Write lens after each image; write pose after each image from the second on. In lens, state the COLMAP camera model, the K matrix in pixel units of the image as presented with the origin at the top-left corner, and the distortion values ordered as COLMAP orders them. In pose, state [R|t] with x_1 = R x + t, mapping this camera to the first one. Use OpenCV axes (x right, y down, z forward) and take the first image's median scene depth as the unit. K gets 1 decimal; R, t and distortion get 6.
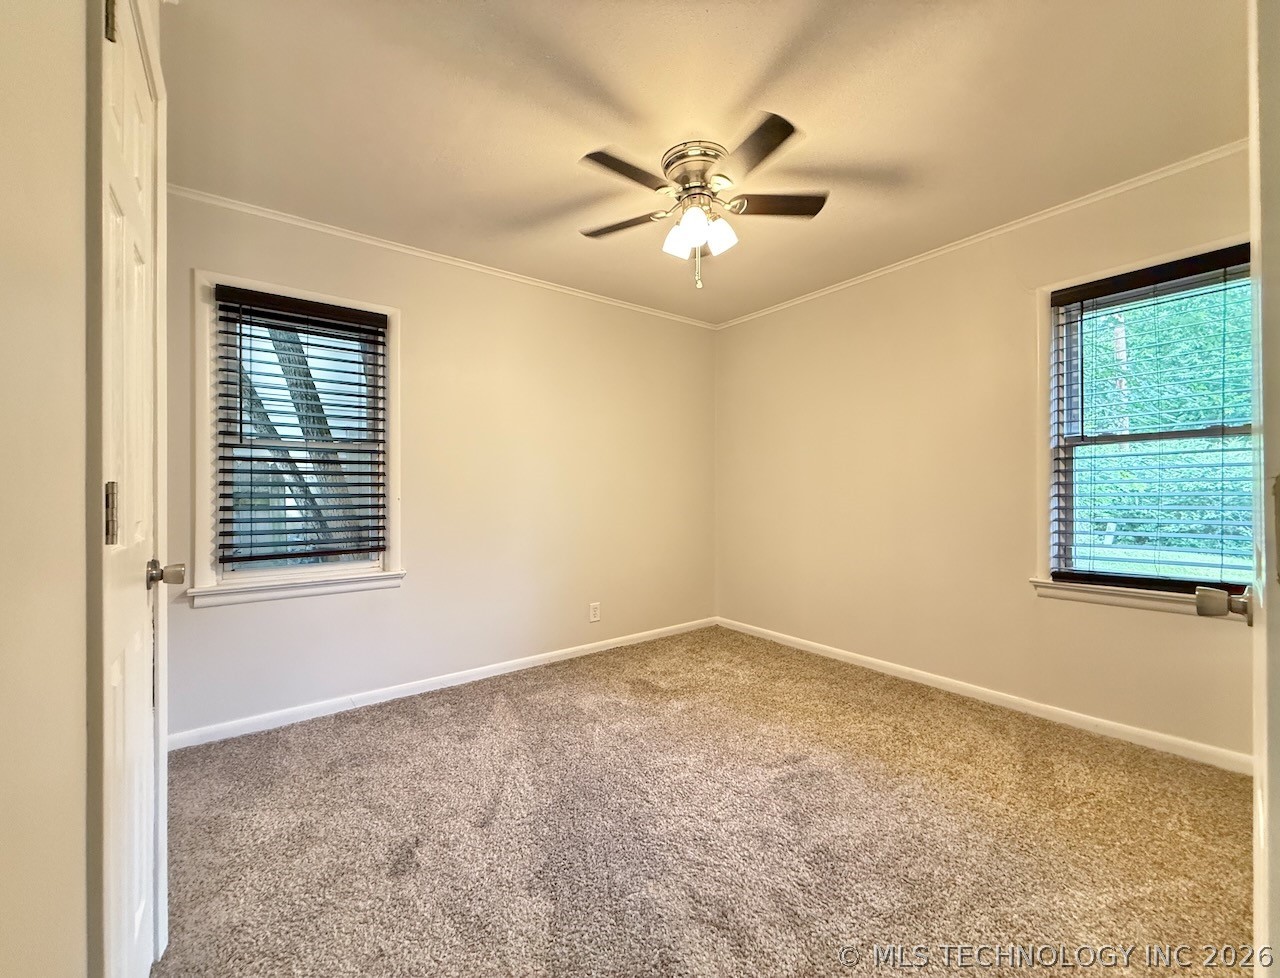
lens RADIAL K [[535.3, 0, 658.1], [0, 535.3, 483.8], [0, 0, 1]] dist [0.001878, -0.000031]
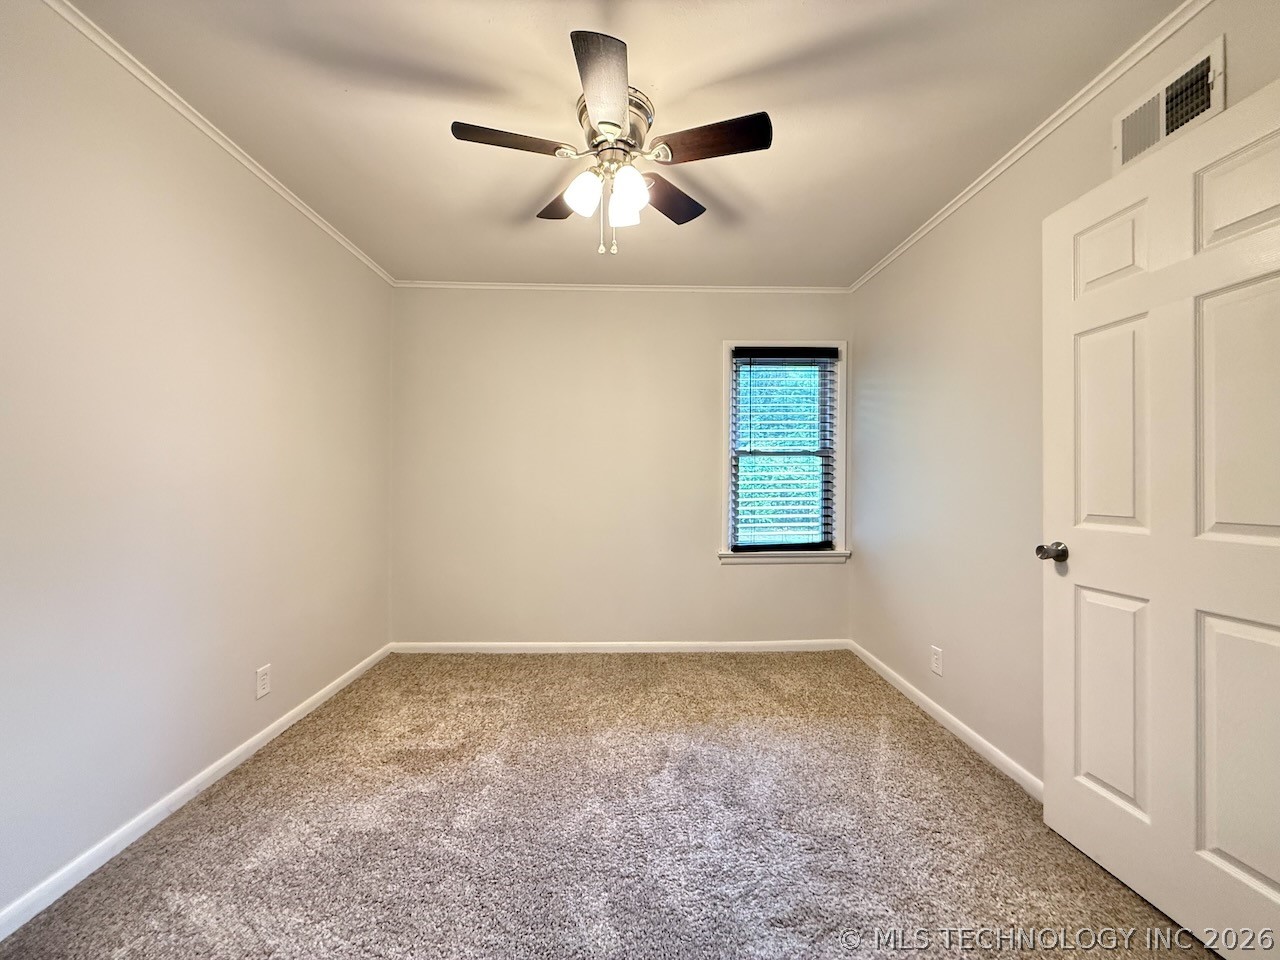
lens RADIAL K [[508.6, 0, 651.1], [0, 508.6, 481.8], [0, 0, 1]] dist [-0.002427, 0.001160]
pose [[0.583014, 0.007441, 0.812428, -0.440551], [-0.016914, 0.999852, 0.002980, -0.003830], [-0.812286, -0.015479, 0.583054, 0.375663]]
